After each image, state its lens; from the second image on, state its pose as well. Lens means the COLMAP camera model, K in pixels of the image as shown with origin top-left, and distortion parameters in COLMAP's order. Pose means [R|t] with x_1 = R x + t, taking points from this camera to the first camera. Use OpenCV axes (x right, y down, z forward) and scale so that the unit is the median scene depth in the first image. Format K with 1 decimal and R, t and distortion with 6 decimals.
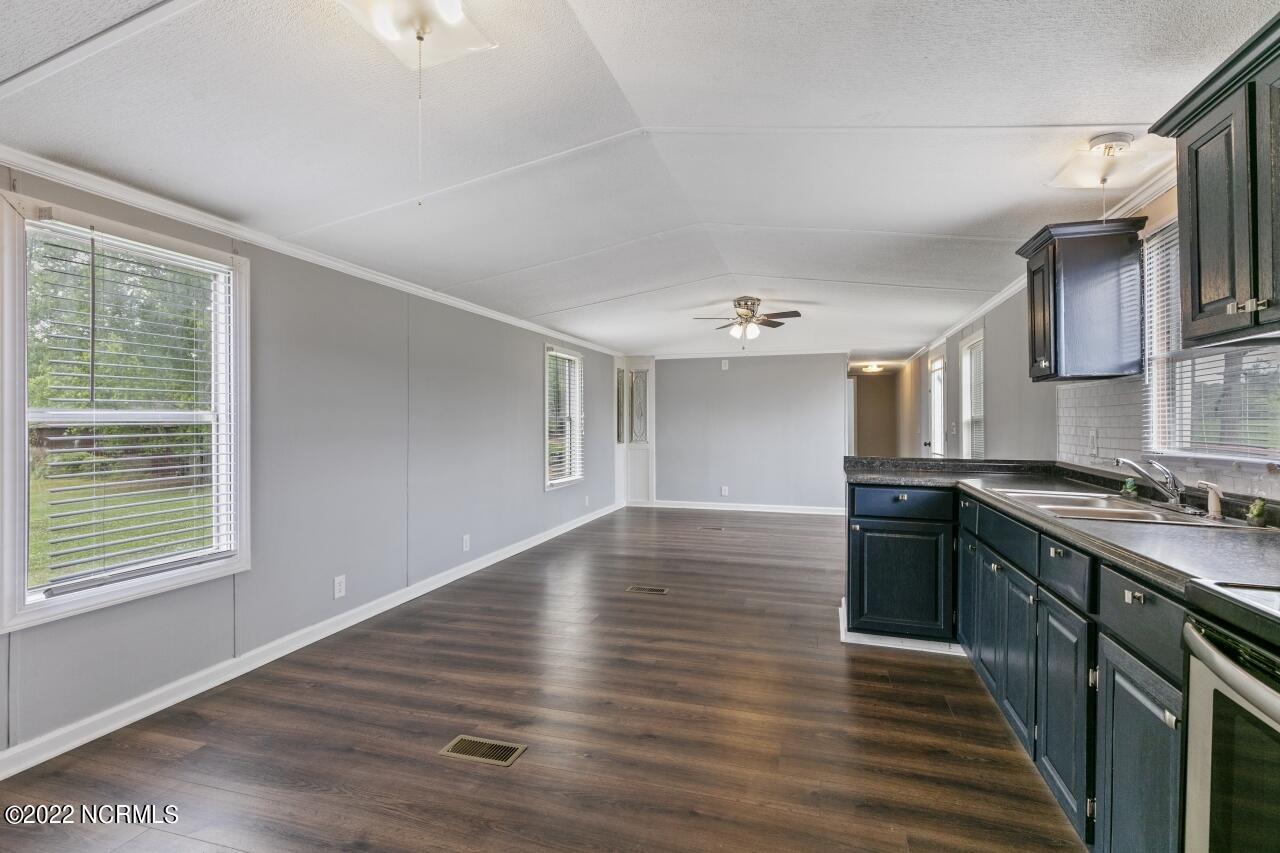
lens RADIAL K [[573.0, 0, 640.6], [0, 573.0, 422.8], [0, 0, 1]] dist [-0.000083, -0.000103]
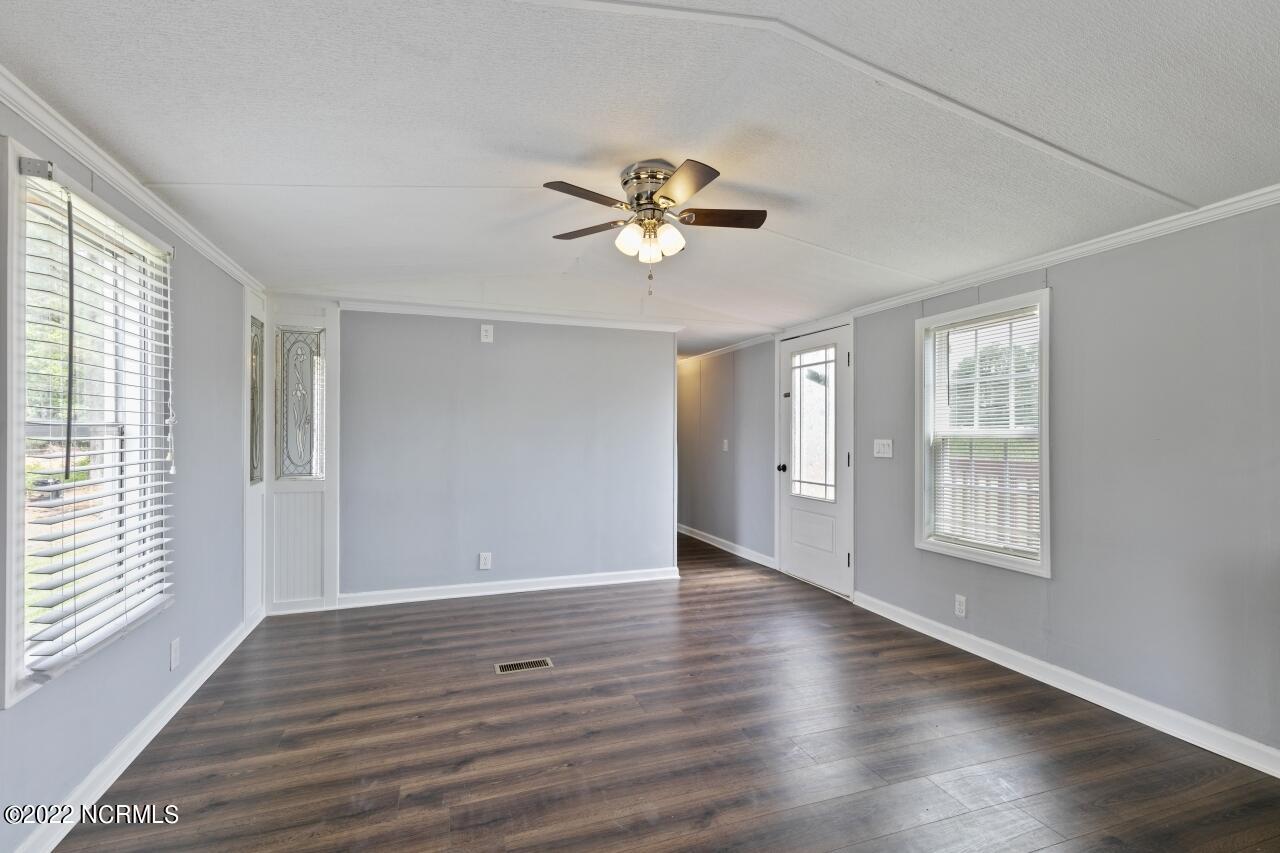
lens RADIAL K [[566.1, 0, 642.6], [0, 566.1, 434.2], [0, 0, 1]] dist [0.000796, 0.000065]
pose [[0.790323, 0.003119, 0.612682, -0.077136], [-0.003690, 0.999993, -0.000331, -0.004291], [-0.612679, -0.001999, 0.790329, 0.525258]]
